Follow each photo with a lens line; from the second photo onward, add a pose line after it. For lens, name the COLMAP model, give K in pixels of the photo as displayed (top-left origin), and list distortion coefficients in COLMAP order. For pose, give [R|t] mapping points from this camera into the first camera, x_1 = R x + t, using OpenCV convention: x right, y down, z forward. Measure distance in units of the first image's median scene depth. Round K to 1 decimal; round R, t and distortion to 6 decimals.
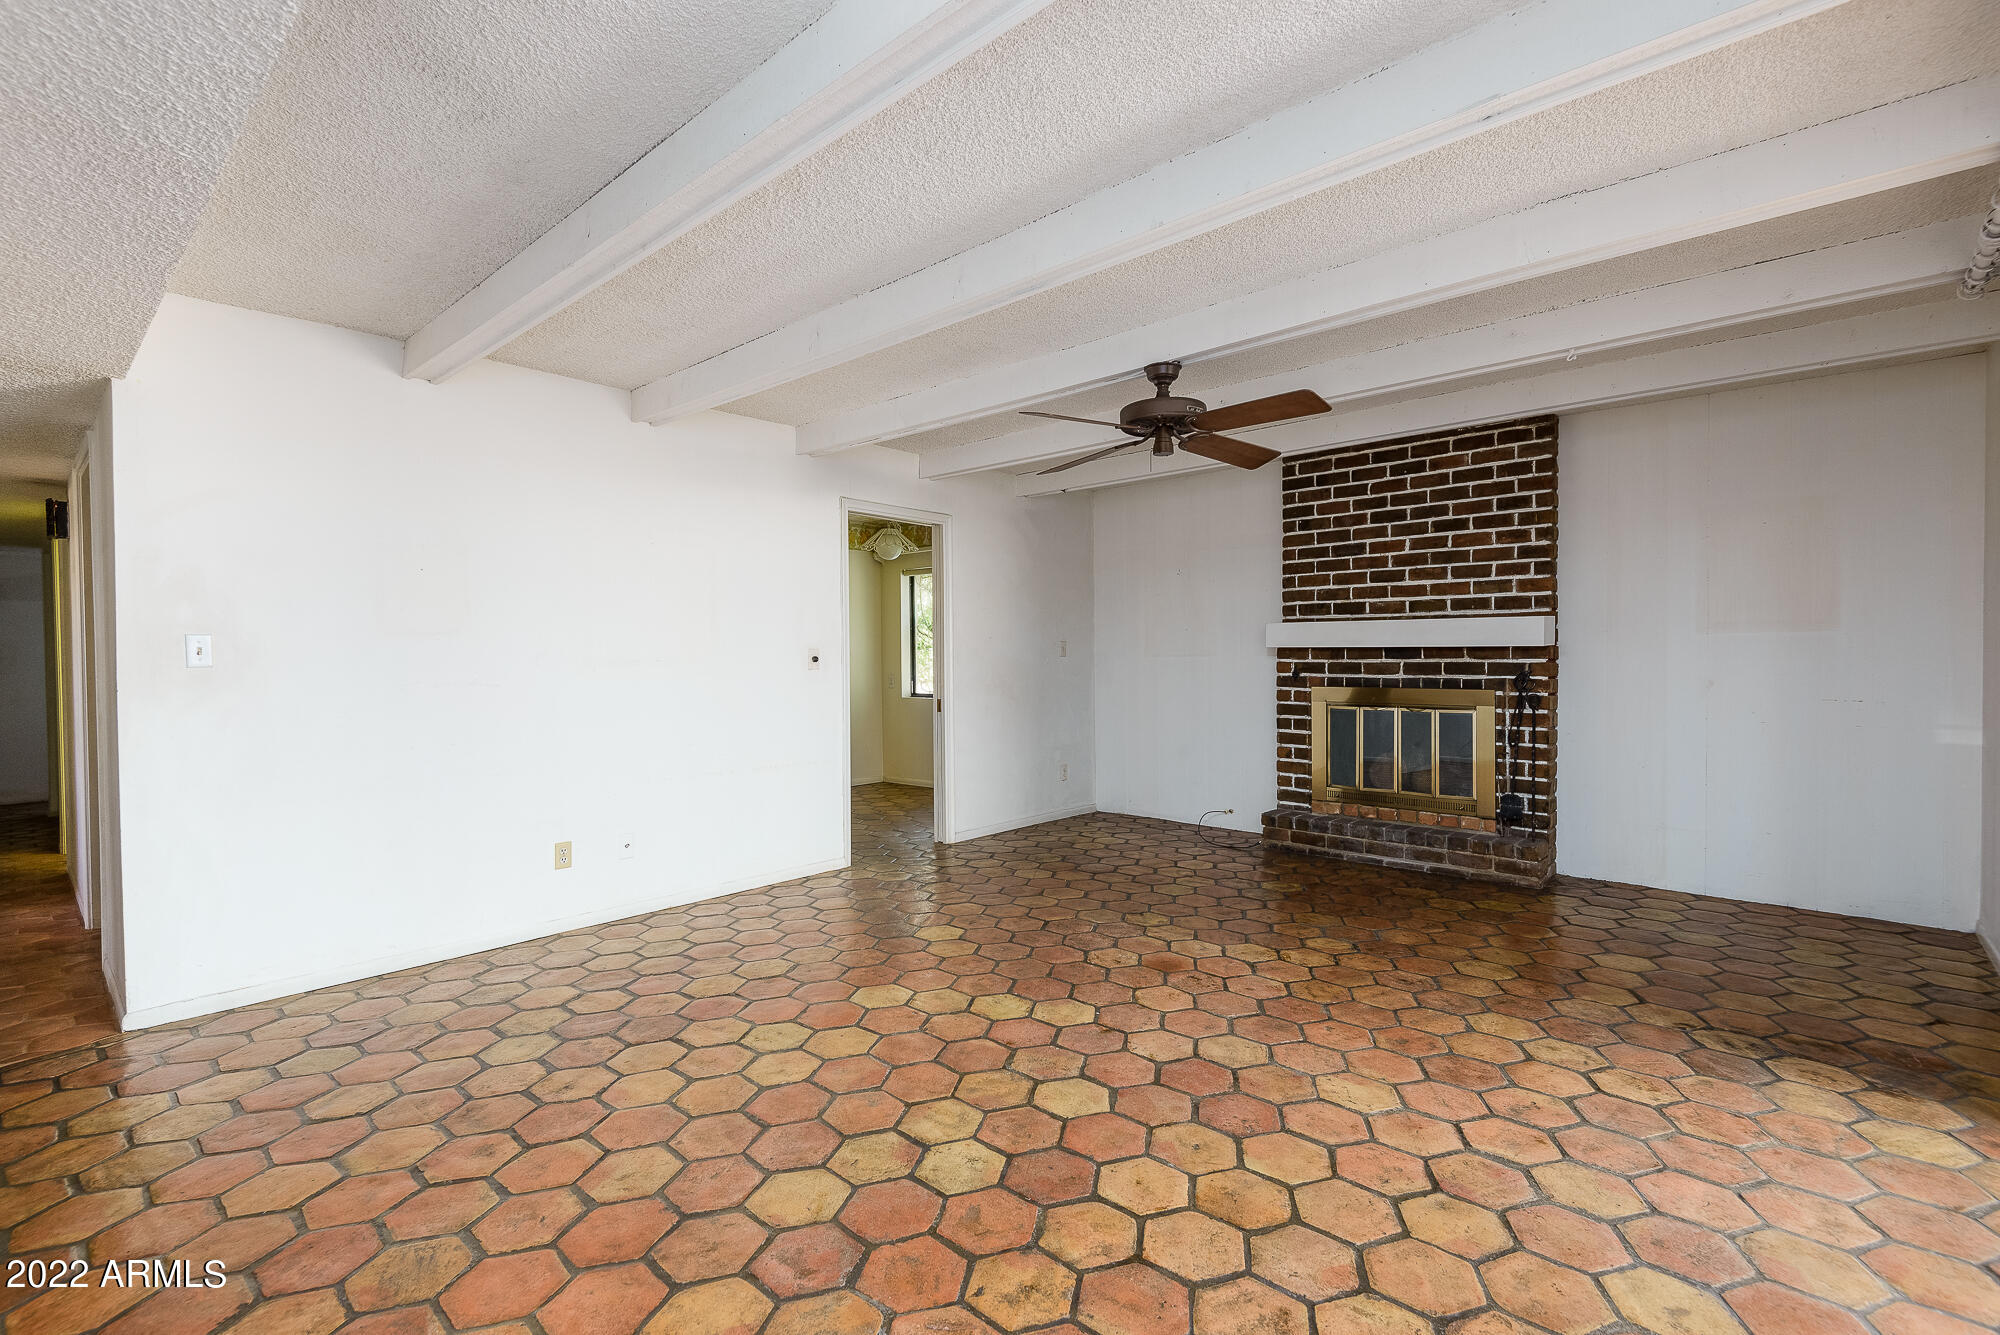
lens RADIAL K [[904.9, 0, 1000.0], [0, 904.9, 667.5], [0, 0, 1]] dist [0.035323, -0.024413]
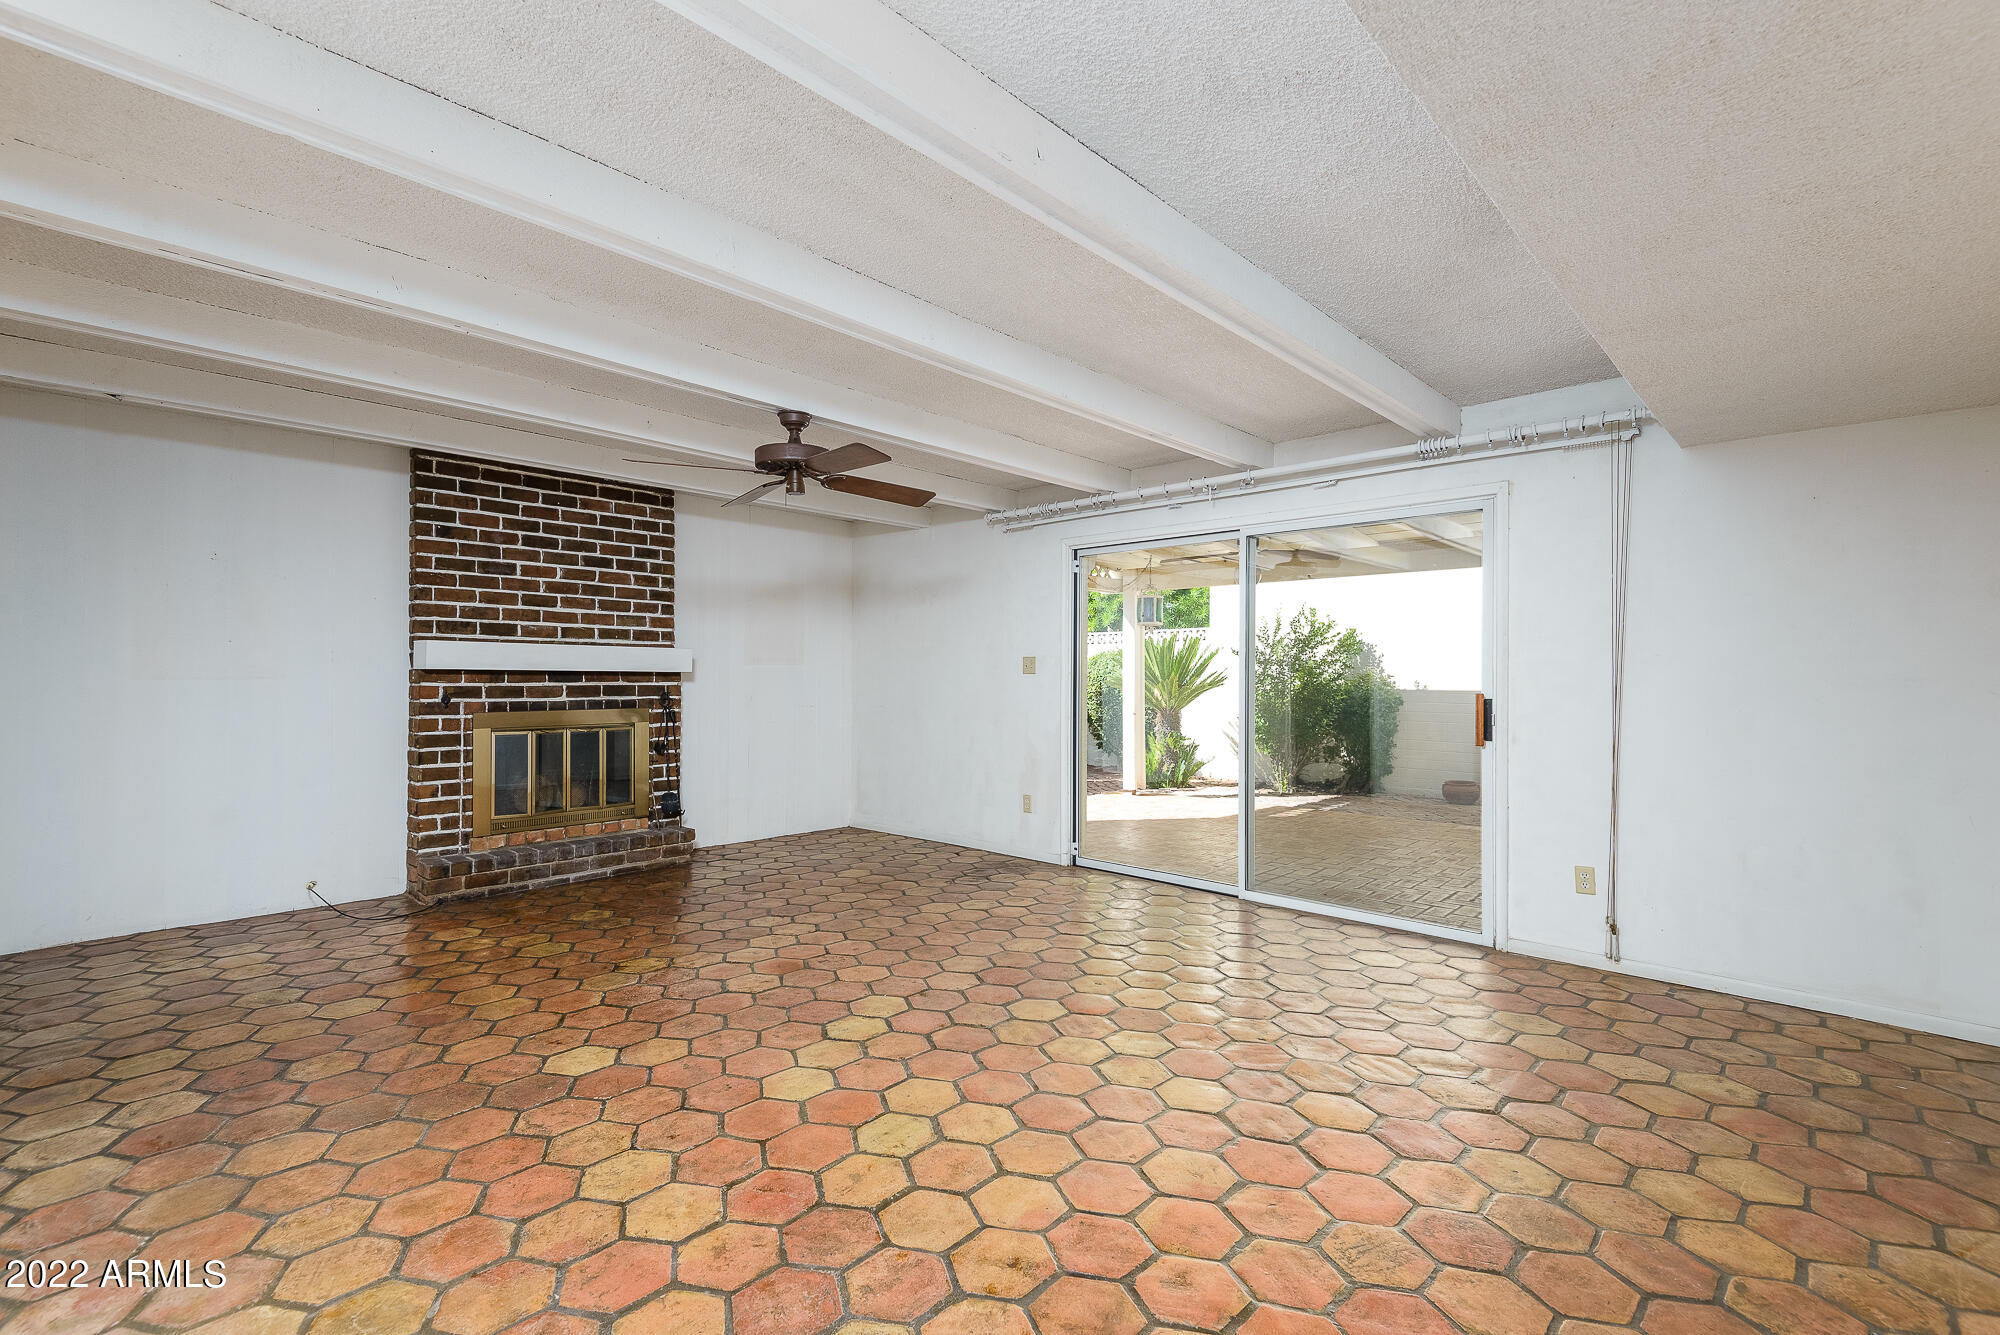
lens RADIAL K [[904.9, 0, 1000.0], [0, 904.9, 667.5], [0, 0, 1]] dist [0.035323, -0.024413]
pose [[0.006269, 0.015705, 0.999857, -0.613566], [0.011062, 0.999814, -0.015773, -0.004537], [-0.999919, 0.011160, 0.006094, 0.505500]]
